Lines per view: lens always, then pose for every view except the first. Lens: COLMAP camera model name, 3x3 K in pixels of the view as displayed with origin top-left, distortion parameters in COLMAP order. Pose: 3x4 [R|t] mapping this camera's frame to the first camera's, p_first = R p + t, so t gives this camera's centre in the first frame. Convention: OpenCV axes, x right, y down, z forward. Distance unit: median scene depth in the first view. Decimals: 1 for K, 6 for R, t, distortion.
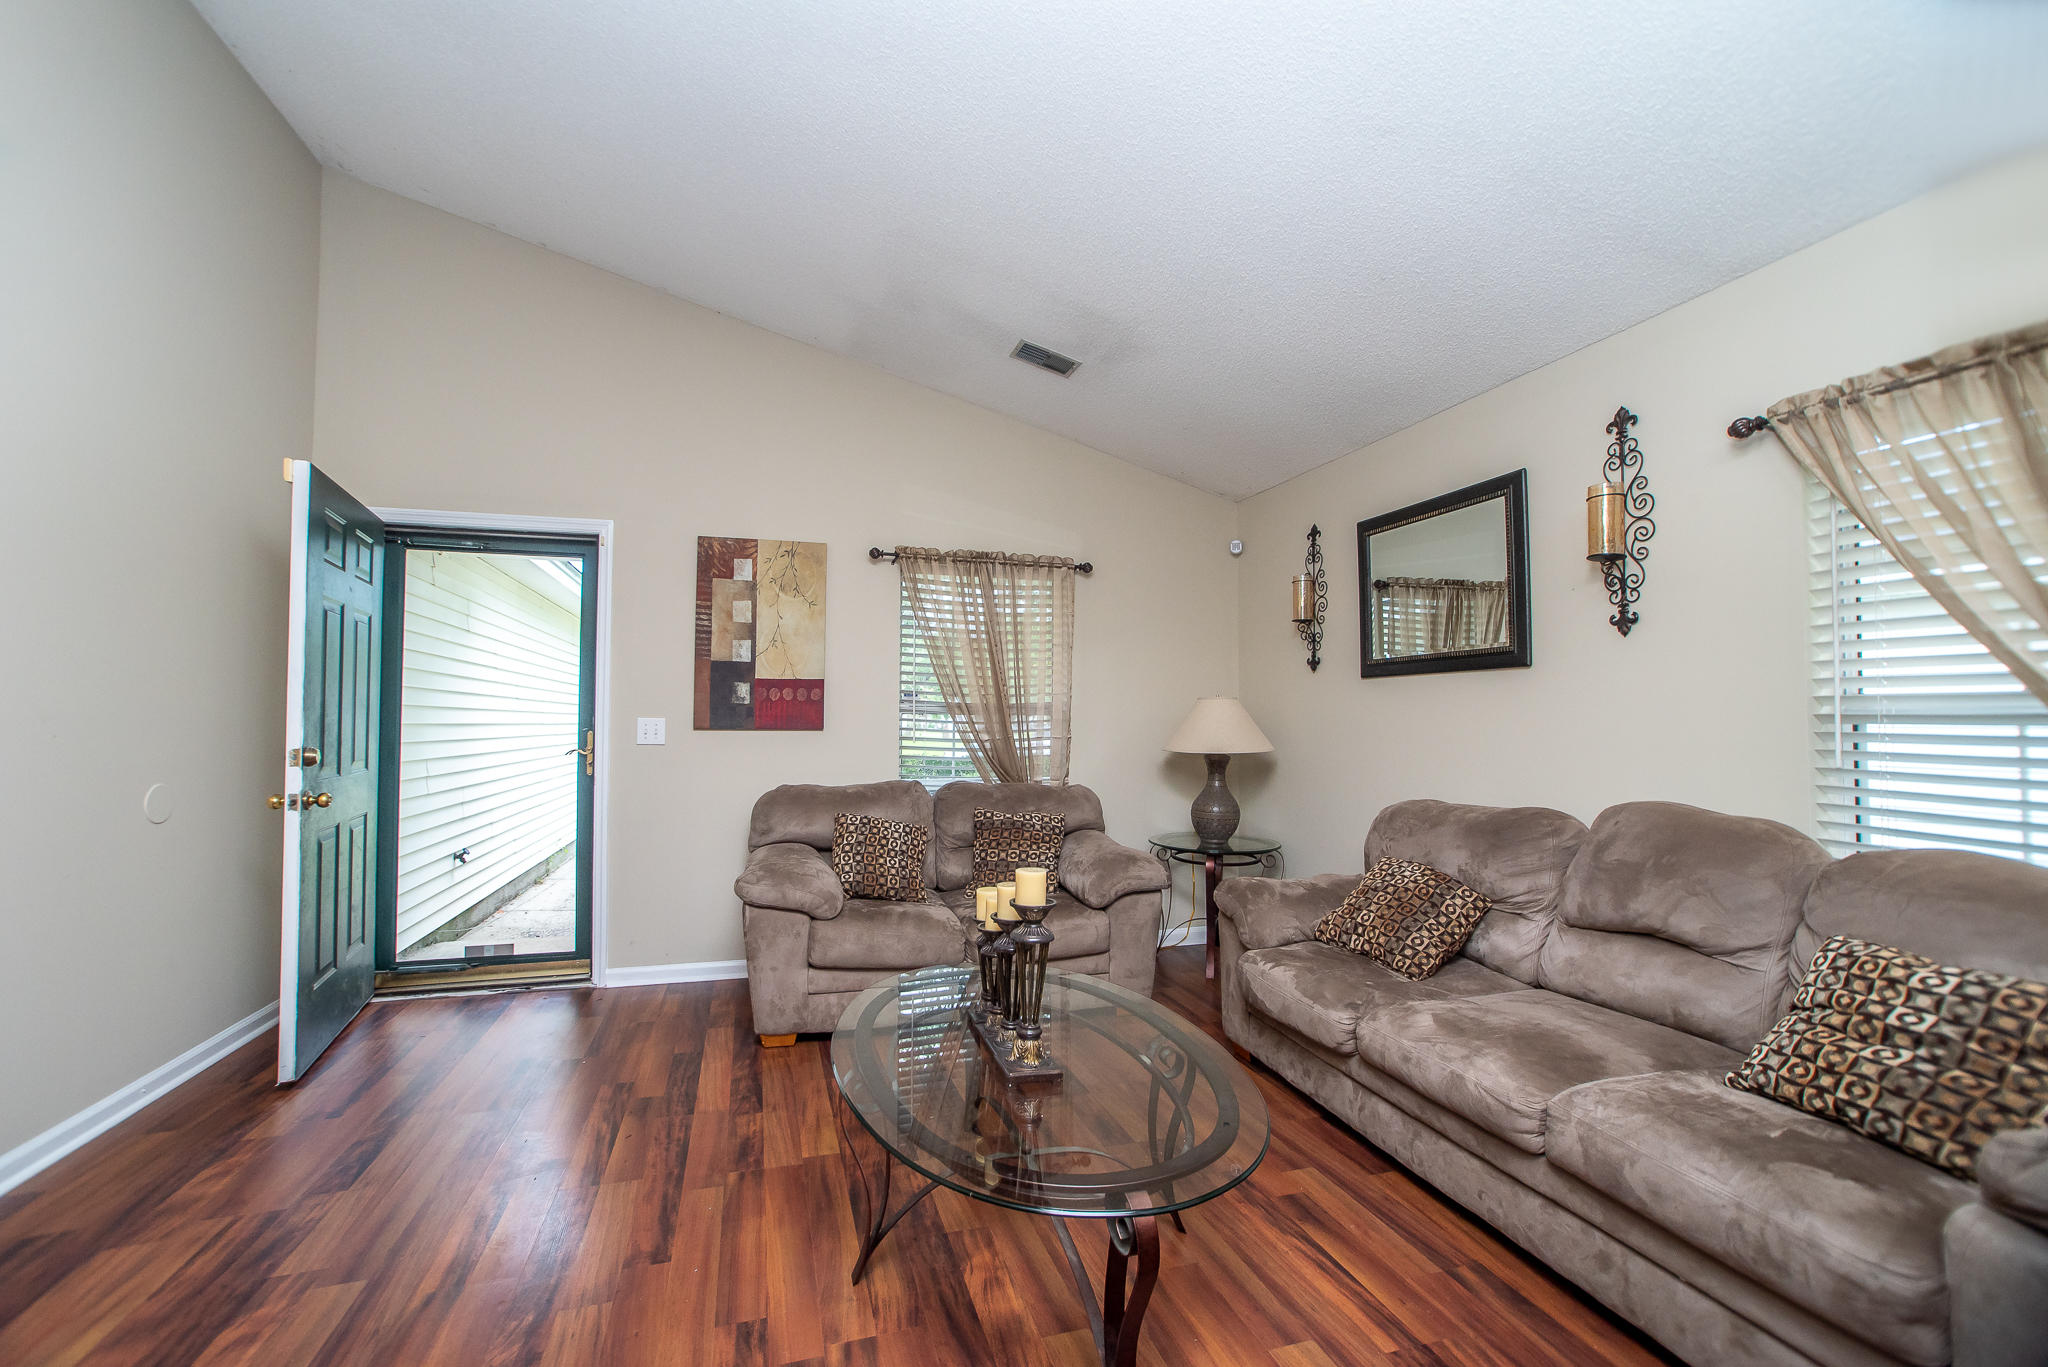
lens RADIAL K [[831.0, 0, 1015.7], [0, 831.0, 709.3], [0, 0, 1]] dist [-0.055219, 0.025851]
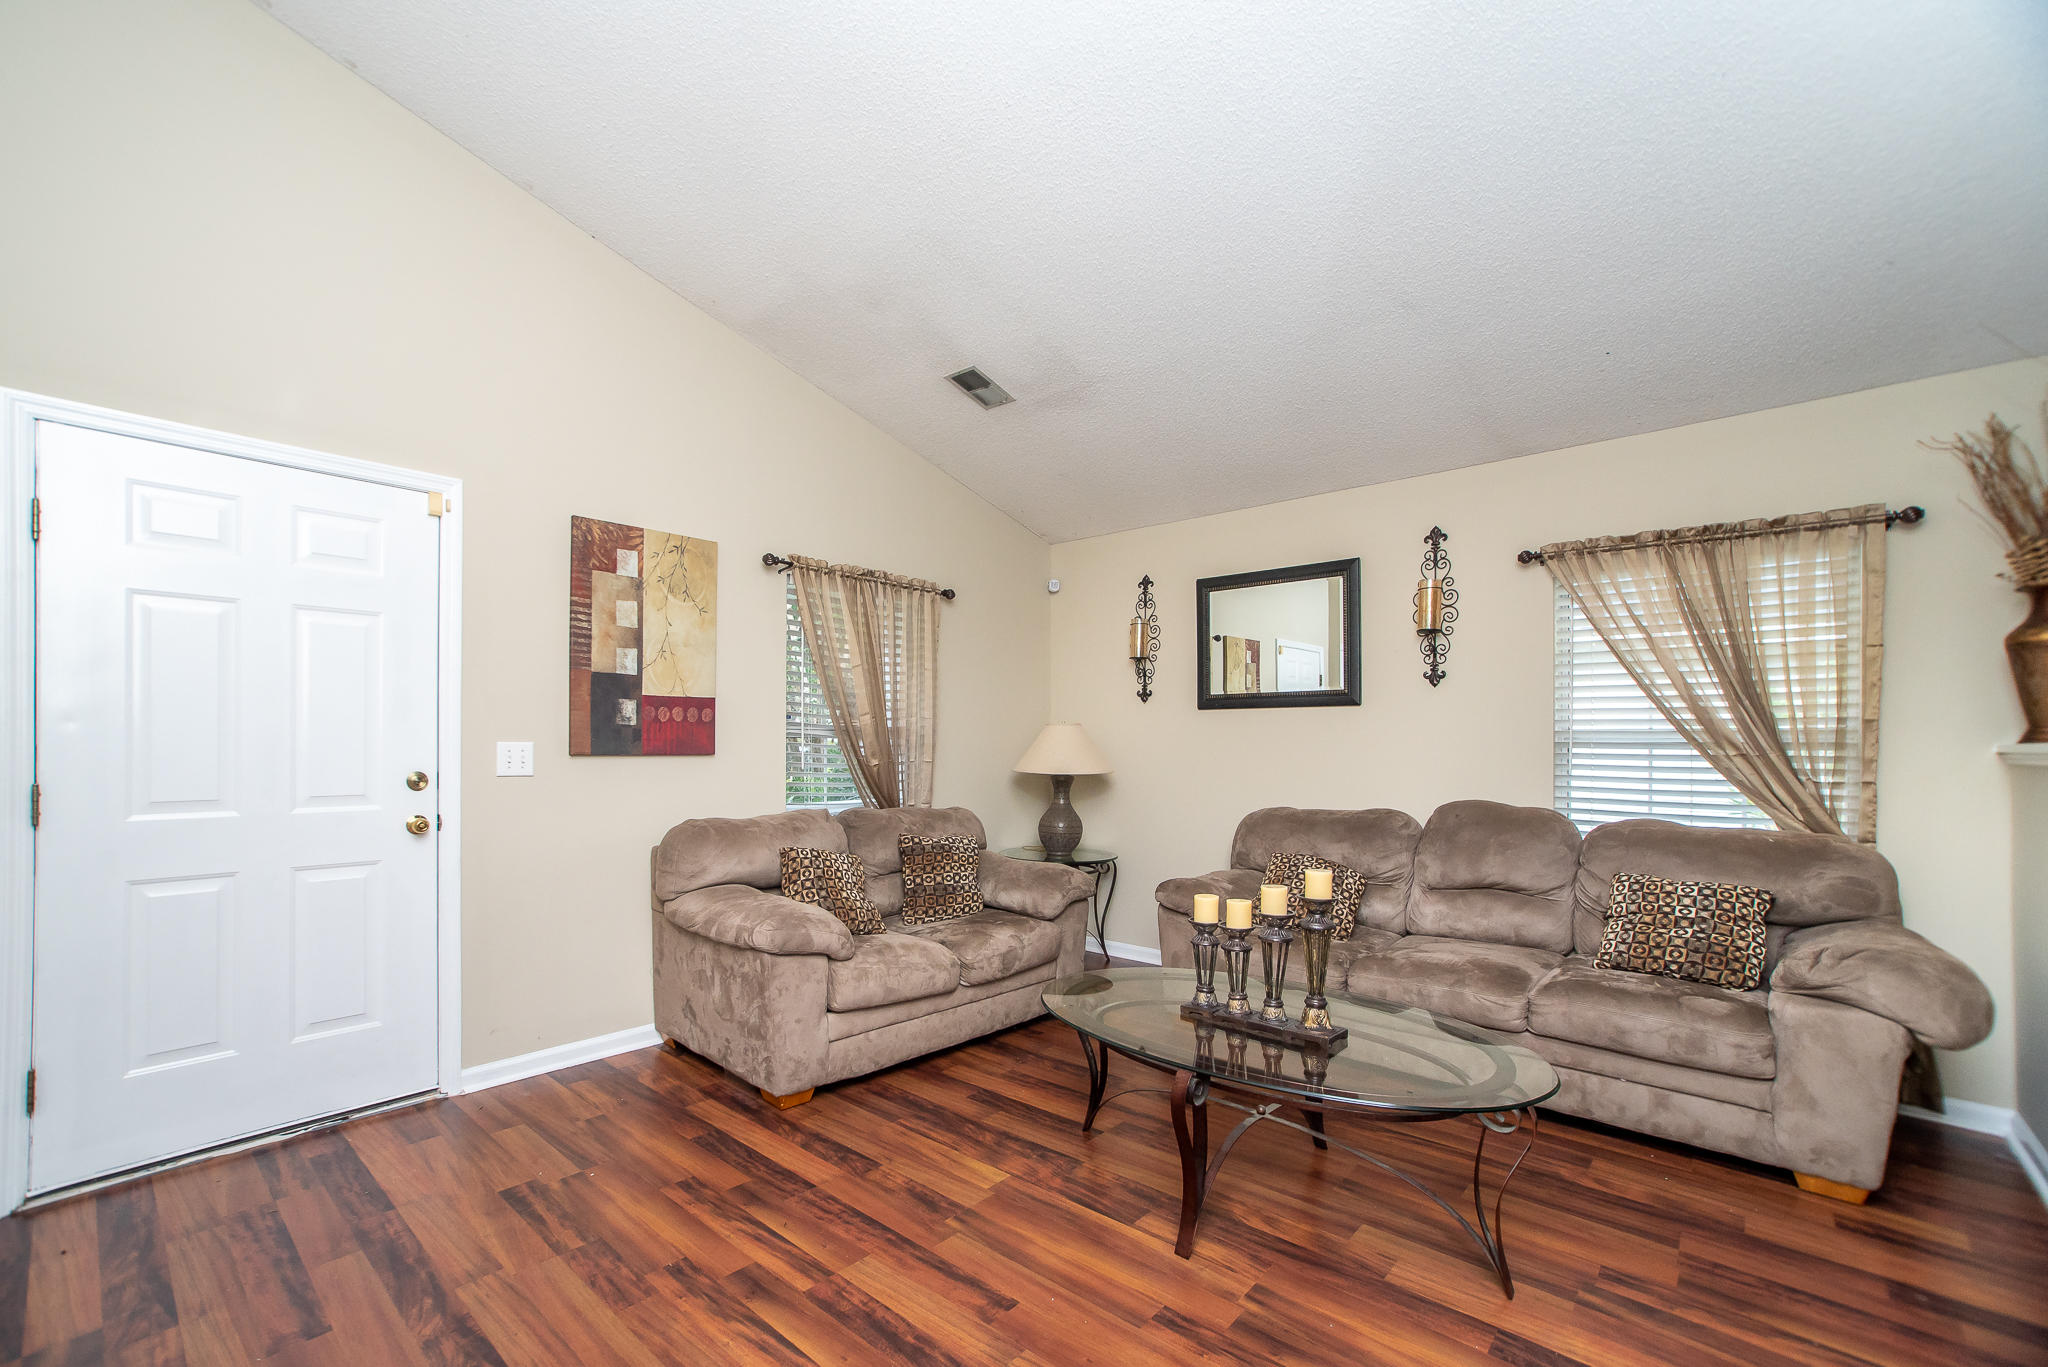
lens RADIAL K [[857.2, 0, 989.5], [0, 857.2, 752.1], [0, 0, 1]] dist [-0.058883, 0.035698]
pose [[0.857952, -0.005493, 0.513700, -0.495241], [-0.007842, 0.999686, 0.023787, -0.002684], [-0.513670, -0.024437, 0.857640, 0.083764]]
